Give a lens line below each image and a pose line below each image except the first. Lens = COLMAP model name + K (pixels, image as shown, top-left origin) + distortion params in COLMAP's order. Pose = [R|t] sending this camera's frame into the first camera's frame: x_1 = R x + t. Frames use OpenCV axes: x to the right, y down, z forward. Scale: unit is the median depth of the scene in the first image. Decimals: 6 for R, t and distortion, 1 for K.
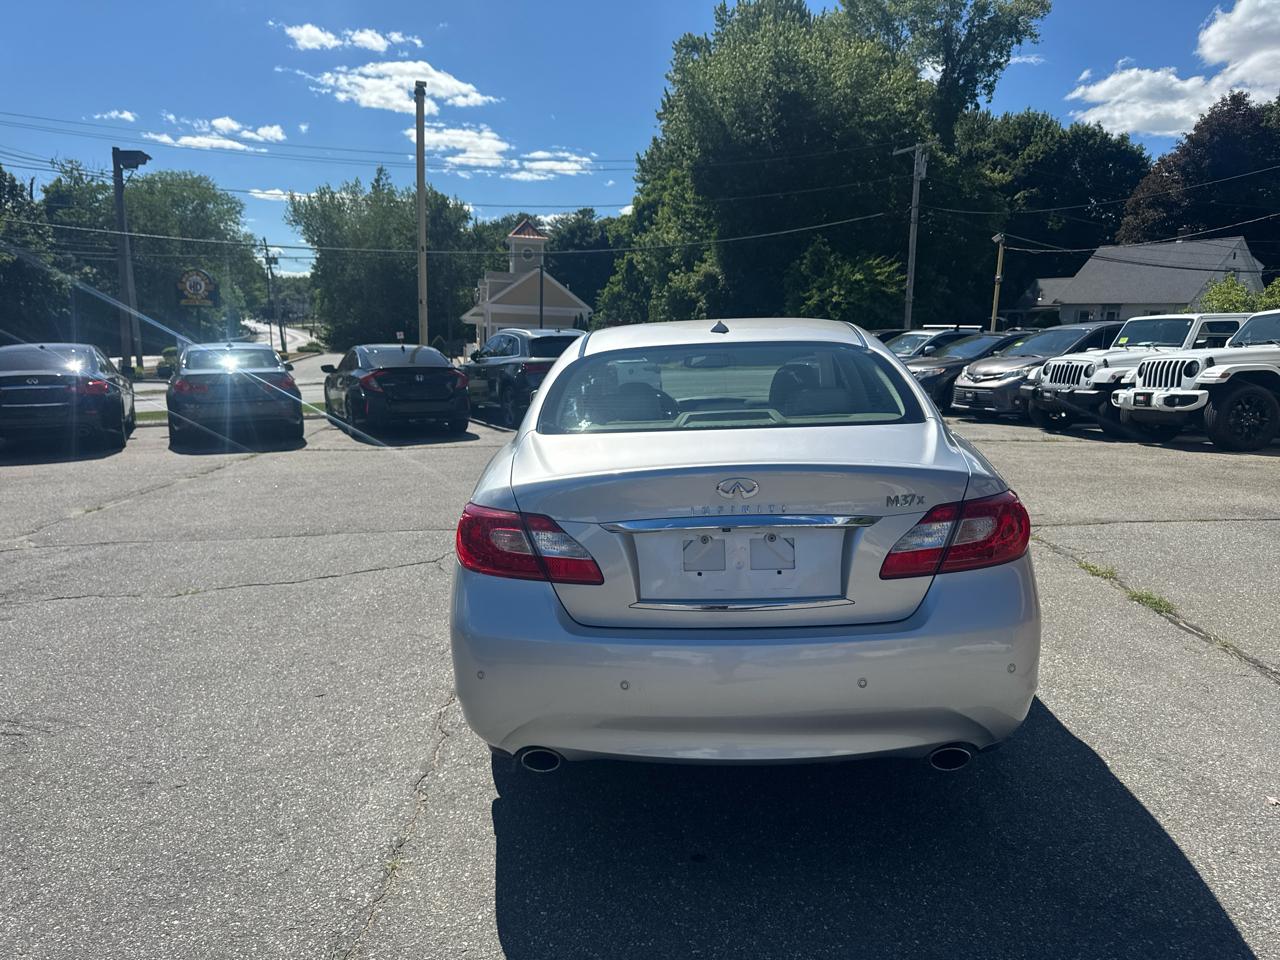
lens RADIAL K [[932.5, 0, 651.6], [0, 932.5, 487.5], [0, 0, 1]] dist [-0.012430, -0.000877]
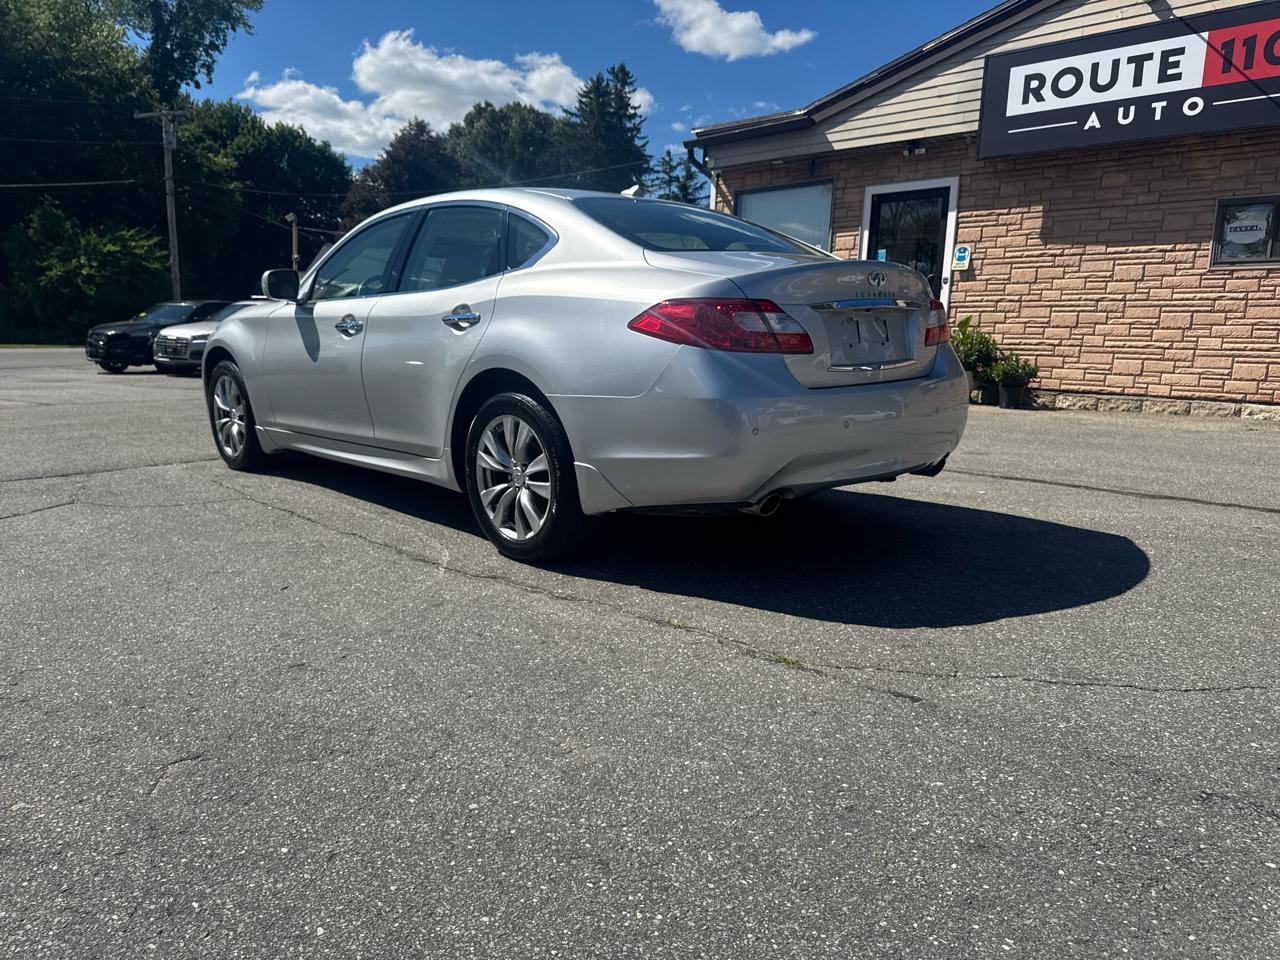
lens RADIAL K [[932.5, 0, 651.6], [0, 932.5, 487.5], [0, 0, 1]] dist [-0.012430, -0.000877]
pose [[0.692262, -0.091948, 0.715765, -0.050324], [0.090903, 0.995060, 0.039908, 0.009298], [-0.715898, 0.037439, 0.697200, 0.009364]]
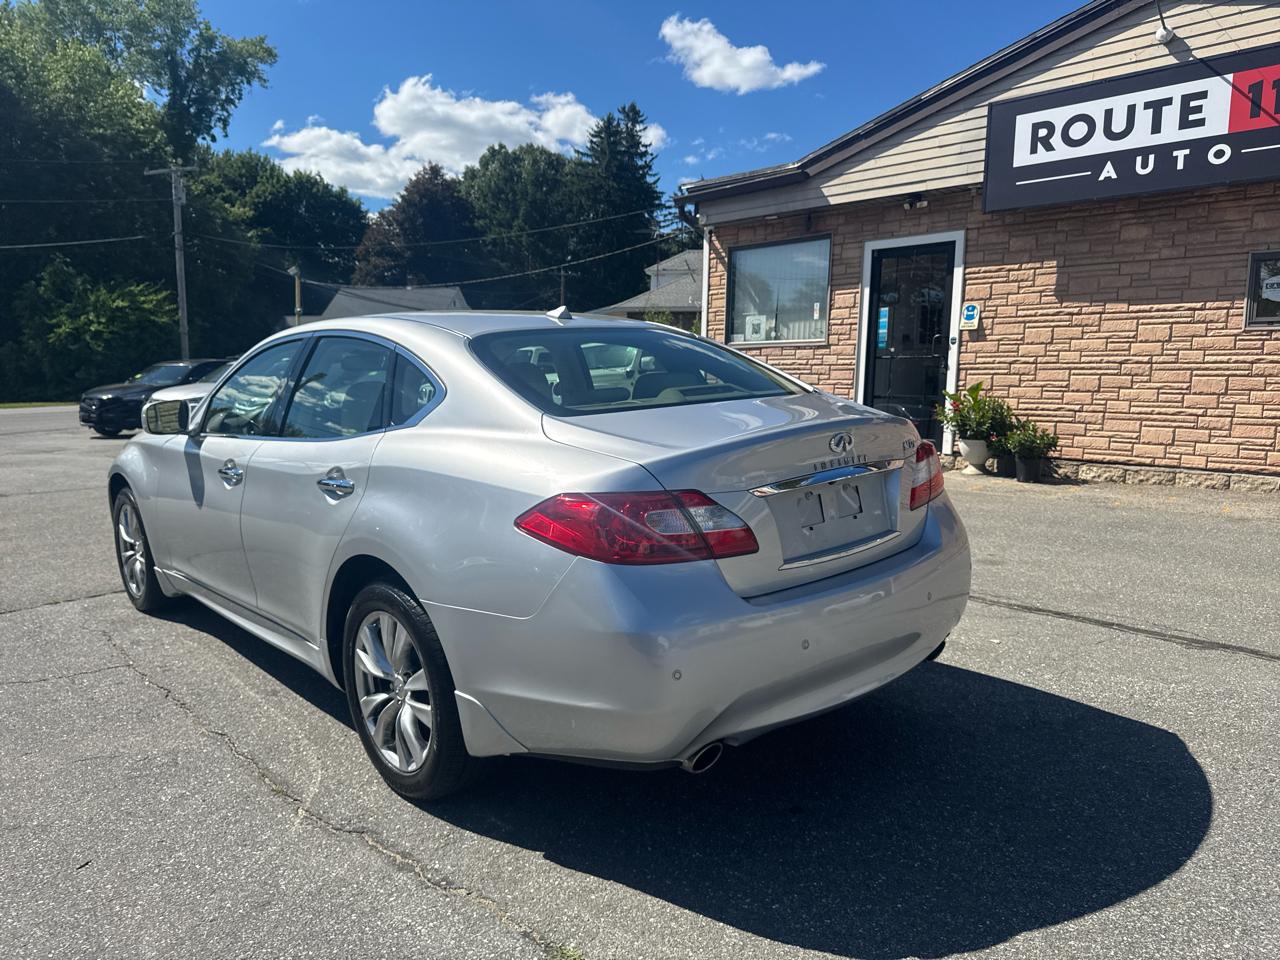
lens RADIAL K [[928.9, 0, 646.2], [0, 928.9, 478.2], [0, 0, 1]] dist [-0.004633, -0.009272]
pose [[0.710326, -0.076586, 0.699694, -0.035990], [0.110925, 0.993821, -0.003830, 0.000608], [-0.695078, 0.080334, 0.714432, 0.013948]]
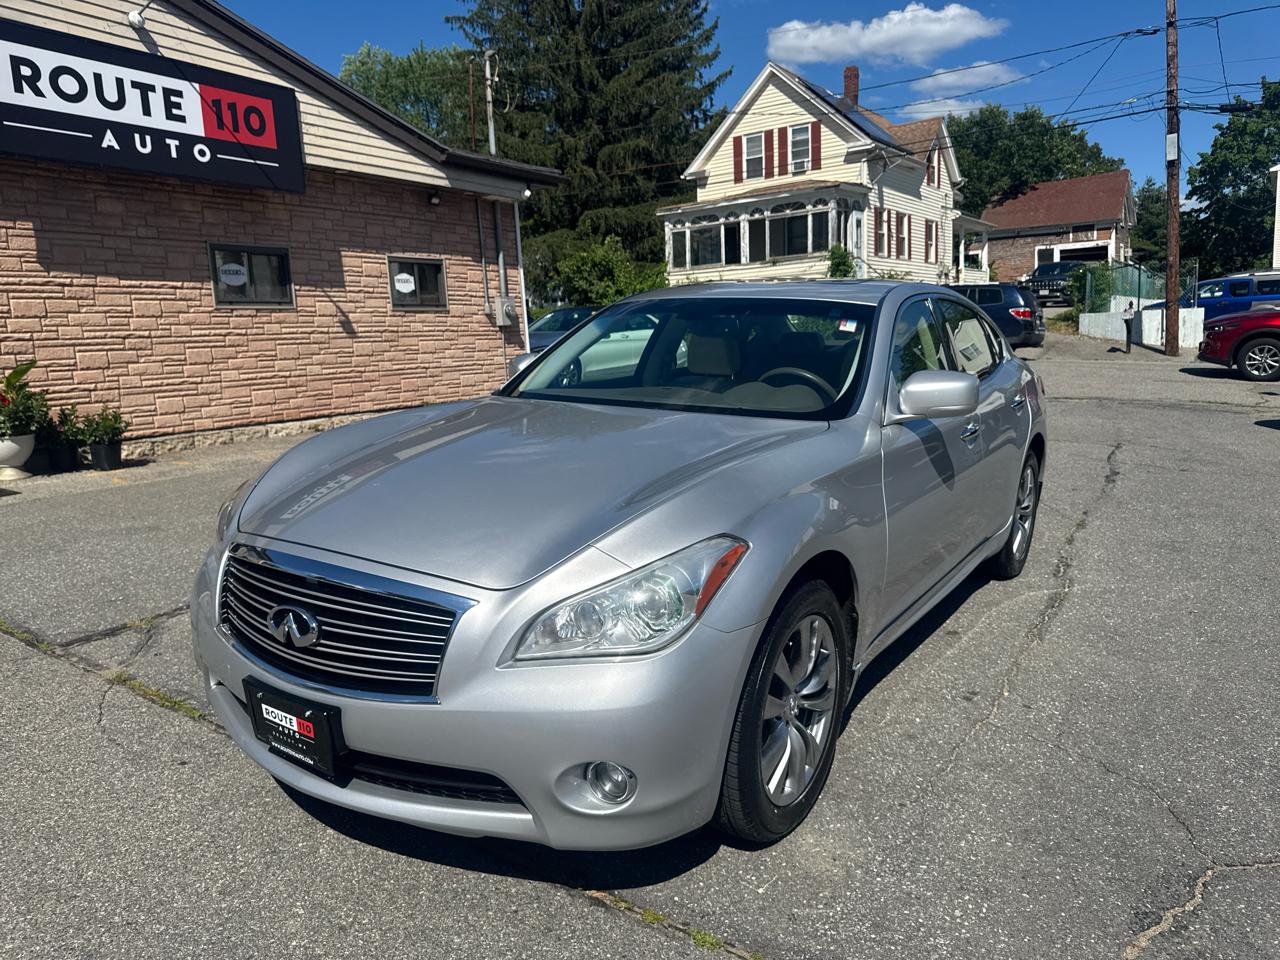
lens RADIAL K [[920.1, 0, 654.6], [0, 920.1, 491.0], [0, 0, 1]] dist [0.001920, -0.019180]
pose [[-0.857538, -0.061519, 0.510728, -0.025605], [0.113070, 0.946002, 0.303800, -0.022222], [-0.501840, 0.318268, -0.804277, 0.152225]]
